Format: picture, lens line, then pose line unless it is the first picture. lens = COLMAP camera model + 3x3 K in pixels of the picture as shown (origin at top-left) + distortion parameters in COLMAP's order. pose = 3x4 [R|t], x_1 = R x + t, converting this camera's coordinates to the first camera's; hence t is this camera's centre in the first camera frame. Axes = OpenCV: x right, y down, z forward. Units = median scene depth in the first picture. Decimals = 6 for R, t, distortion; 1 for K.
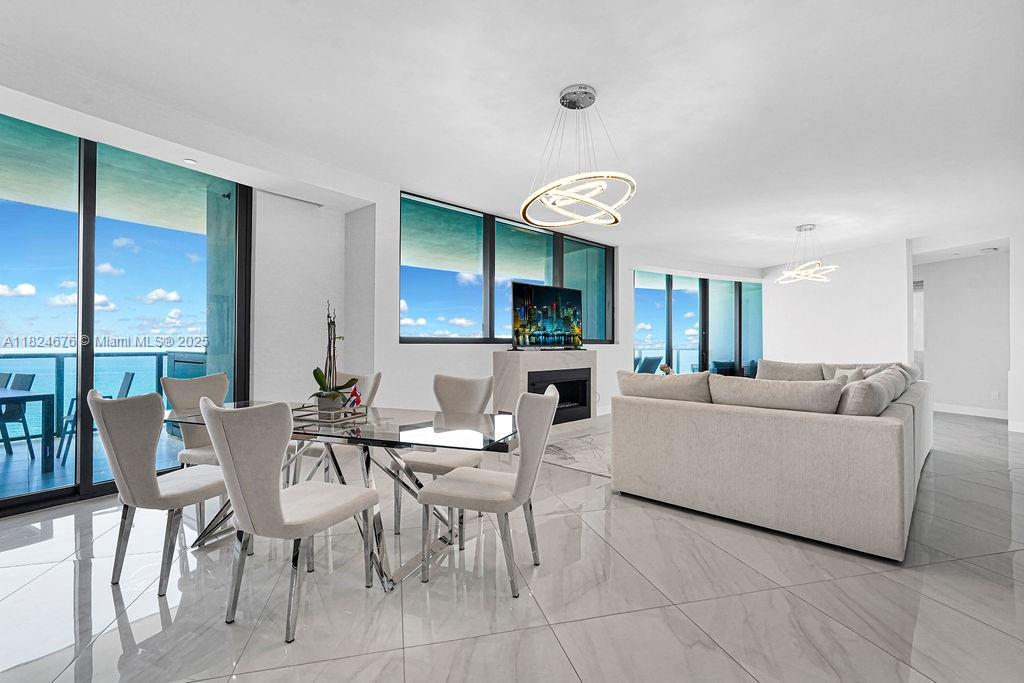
lens RADIAL K [[464.6, 0, 515.8], [0, 464.6, 343.6], [0, 0, 1]] dist [0.006036, 0.001535]
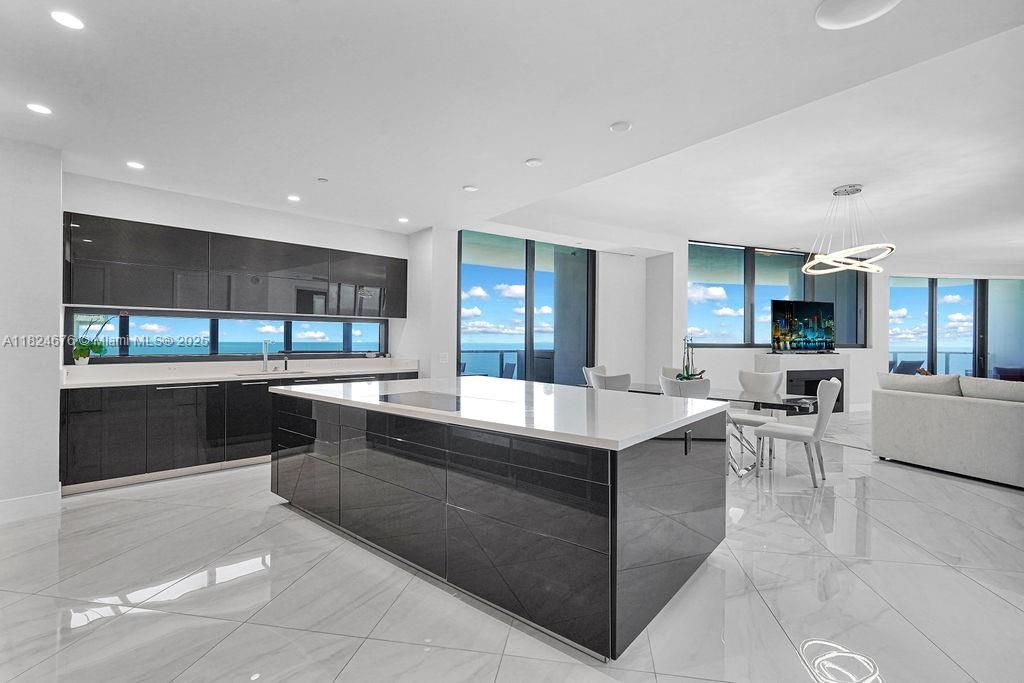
lens RADIAL K [[464.6, 0, 504.6], [0, 464.6, 347.1], [0, 0, 1]] dist [0.006036, 0.001535]
pose [[0.912746, 0.000957, -0.408525, -0.152475], [-0.000086, 0.999998, 0.002152, -0.005358], [0.408526, -0.001929, 0.912744, -0.449589]]
